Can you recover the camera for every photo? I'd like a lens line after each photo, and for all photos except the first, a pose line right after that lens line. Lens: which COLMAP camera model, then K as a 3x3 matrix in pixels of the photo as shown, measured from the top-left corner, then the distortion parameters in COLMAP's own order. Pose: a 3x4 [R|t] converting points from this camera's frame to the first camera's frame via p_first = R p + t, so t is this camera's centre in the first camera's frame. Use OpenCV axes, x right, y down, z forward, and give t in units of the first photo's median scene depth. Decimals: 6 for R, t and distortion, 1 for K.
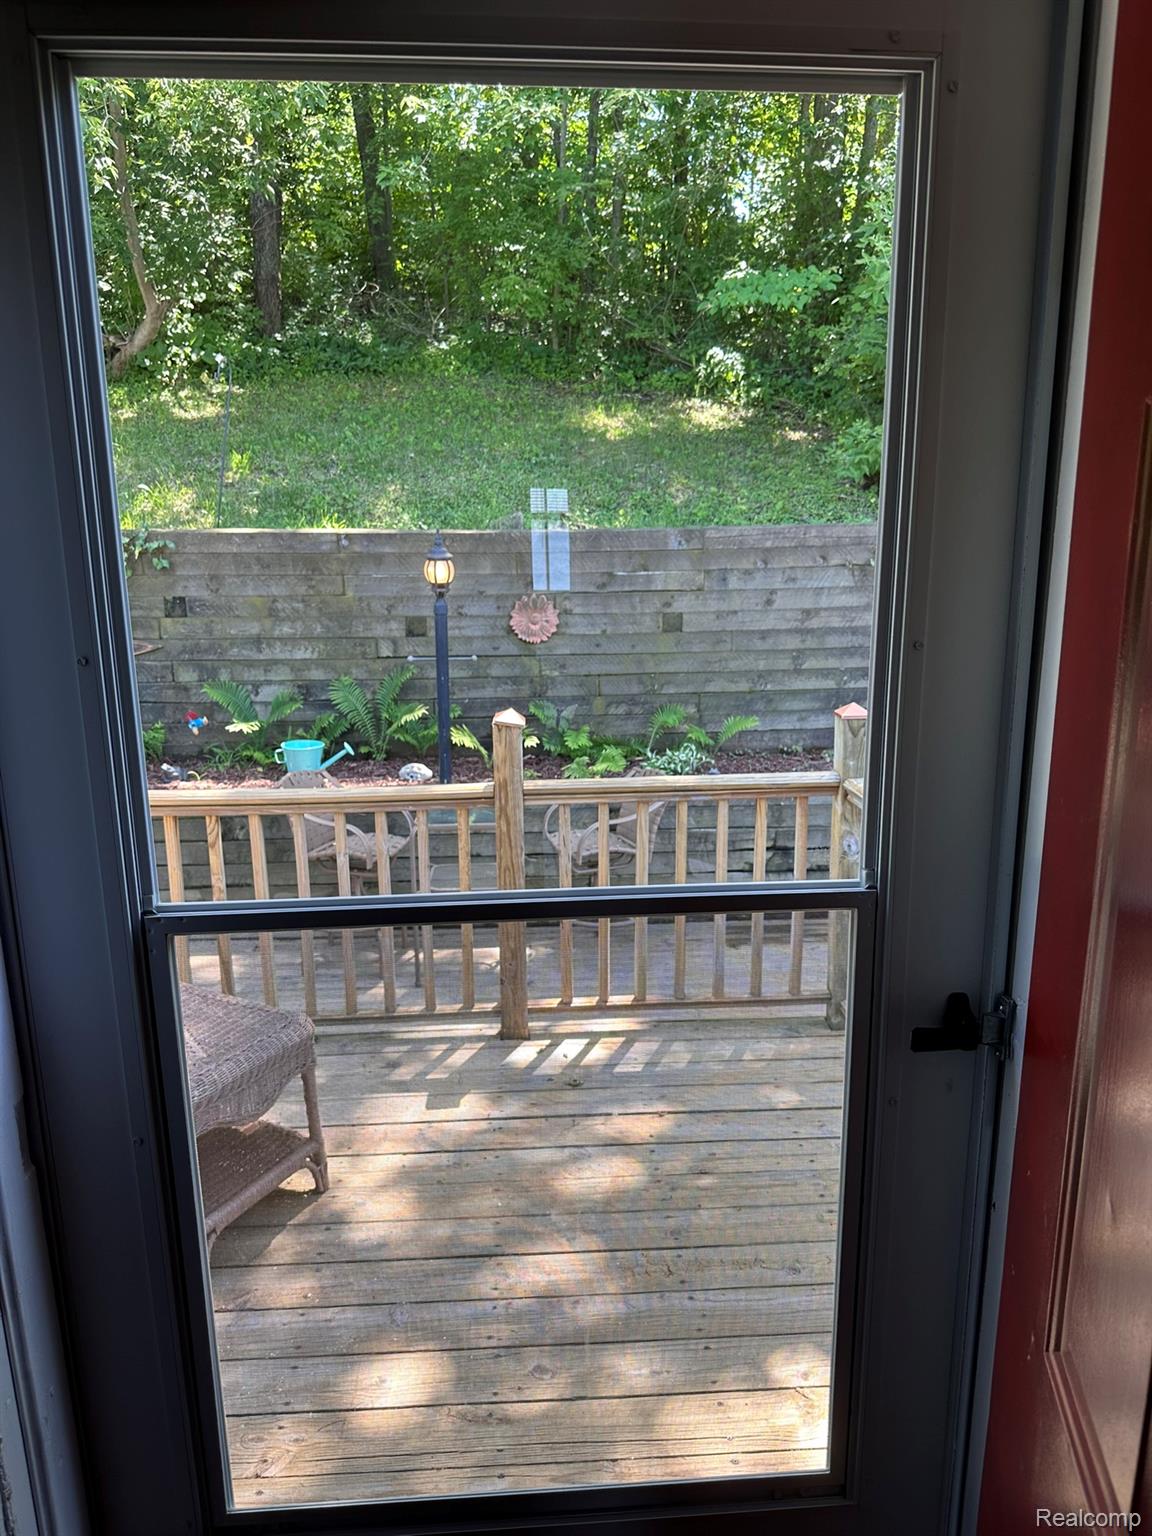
lens RADIAL K [[1072.7, 0, 567.4], [0, 1072.7, 772.3], [0, 0, 1]] dist [0.021584, -0.010379]
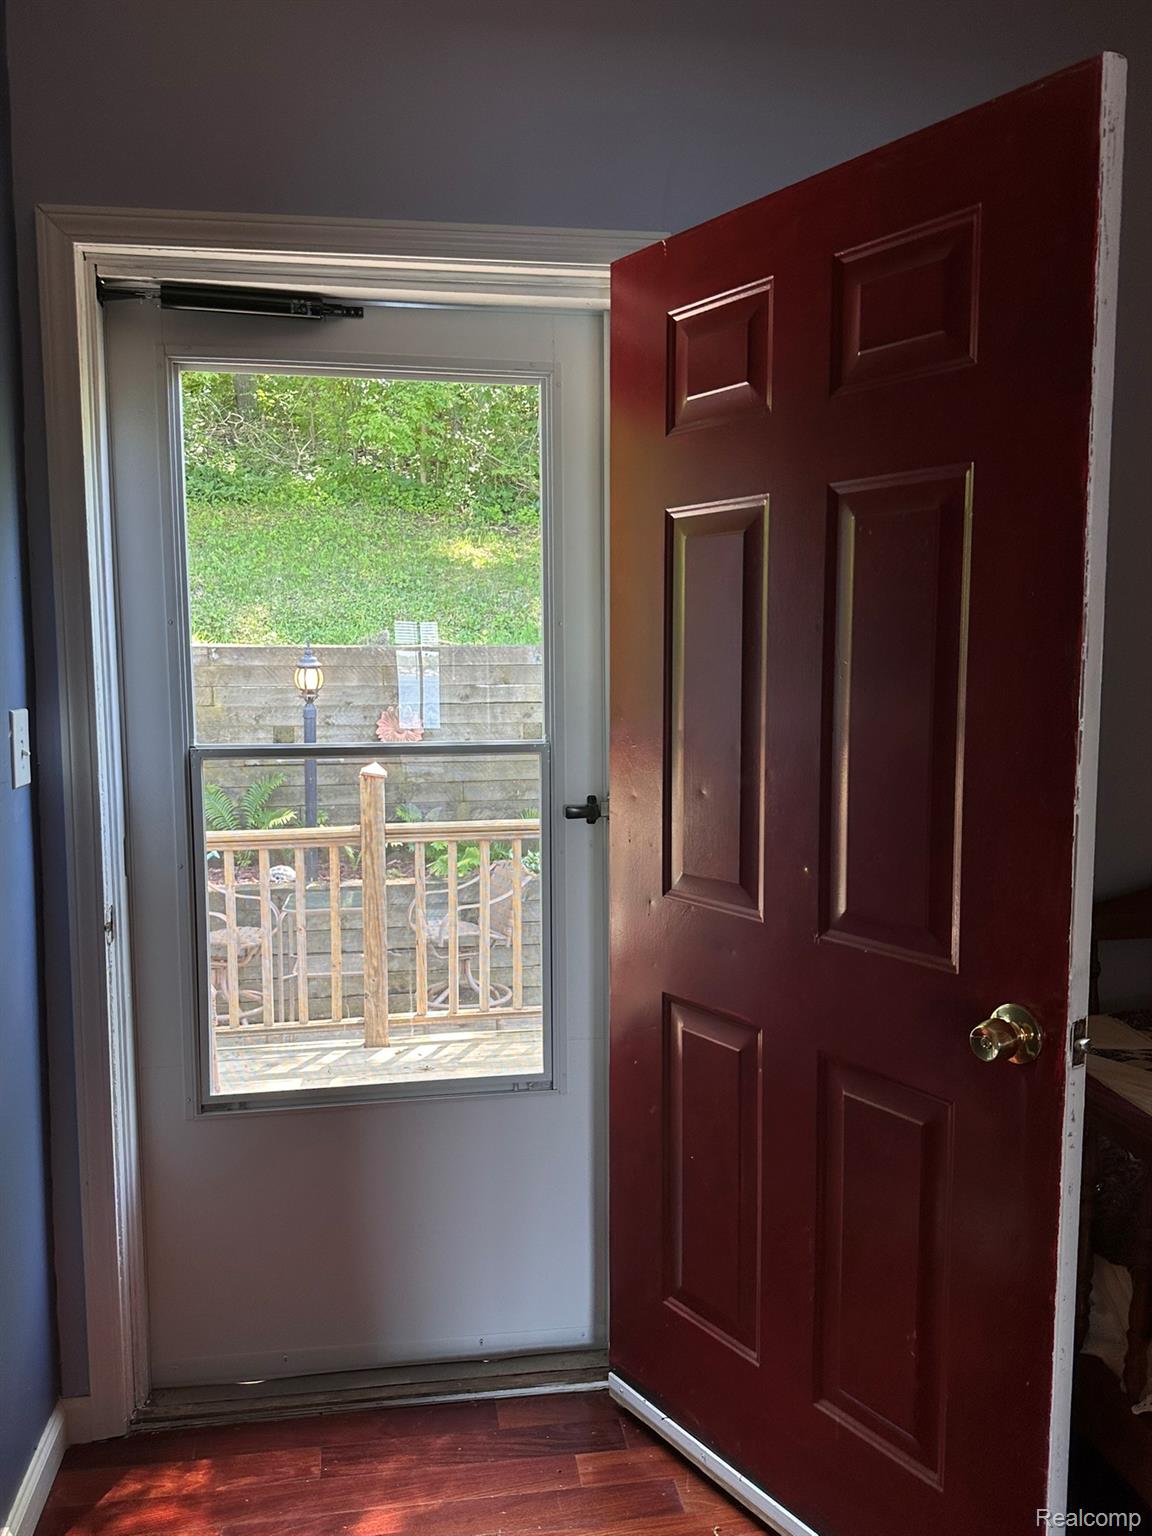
lens RADIAL K [[1239.9, 0, 582.9], [0, 1239.9, 770.8], [0, 0, 1]] dist [0.059419, -0.000368]
pose [[0.993971, -0.005623, 0.109501, 0.011459], [0.021801, 0.988880, -0.147112, 0.067181], [-0.107457, 0.148612, 0.983040, -0.170850]]
